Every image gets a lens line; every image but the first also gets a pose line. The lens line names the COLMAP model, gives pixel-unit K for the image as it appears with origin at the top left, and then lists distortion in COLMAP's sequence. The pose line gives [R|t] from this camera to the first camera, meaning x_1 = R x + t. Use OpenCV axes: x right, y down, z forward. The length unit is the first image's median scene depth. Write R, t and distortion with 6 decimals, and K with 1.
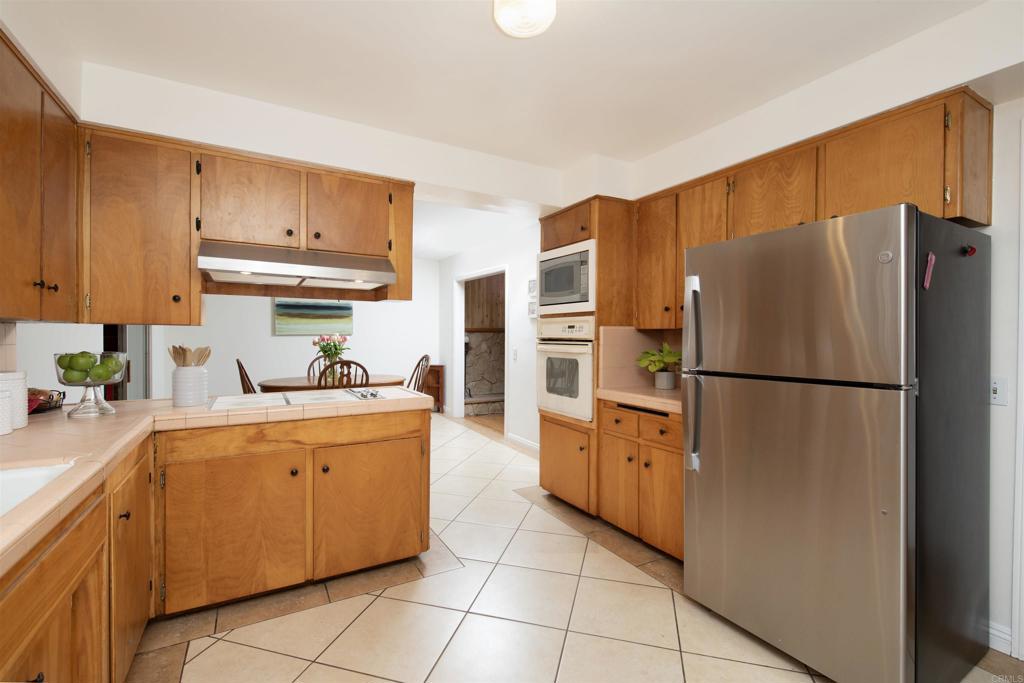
lens RADIAL K [[447.4, 0, 511.6], [0, 447.4, 338.1], [0, 0, 1]] dist [-0.002697, 0.000055]
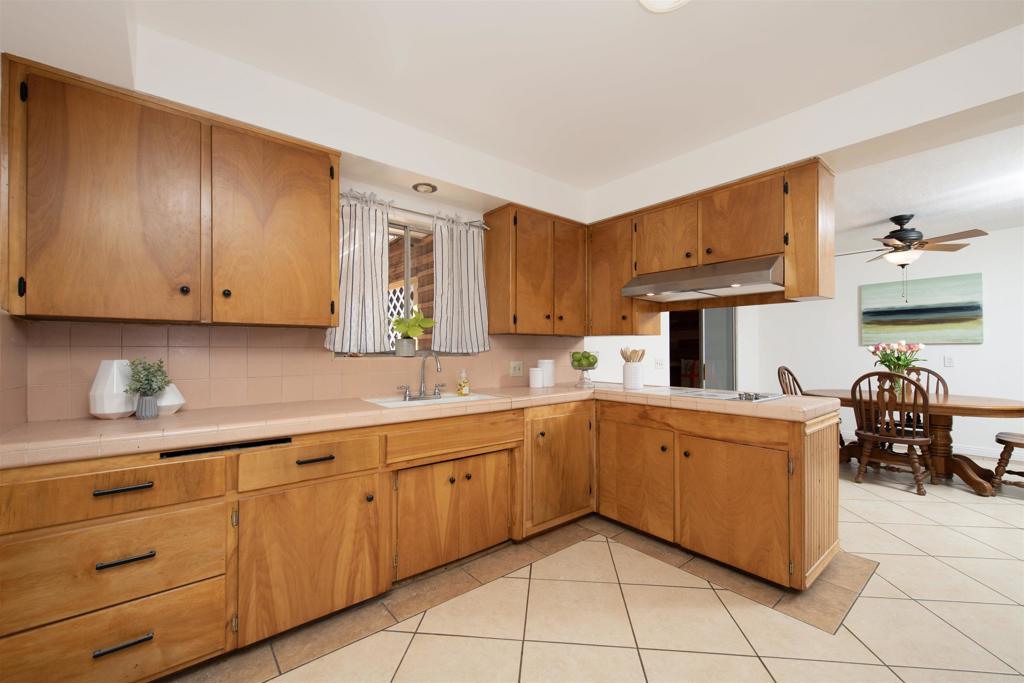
lens RADIAL K [[412.4, 0, 513.8], [0, 412.4, 345.1], [0, 0, 1]] dist [0.001734, 0.000038]
pose [[0.176054, -0.017736, -0.984221, 0.516551], [-0.002897, 0.999824, -0.018536, 0.030247], [0.984376, 0.006114, 0.175971, 0.340022]]
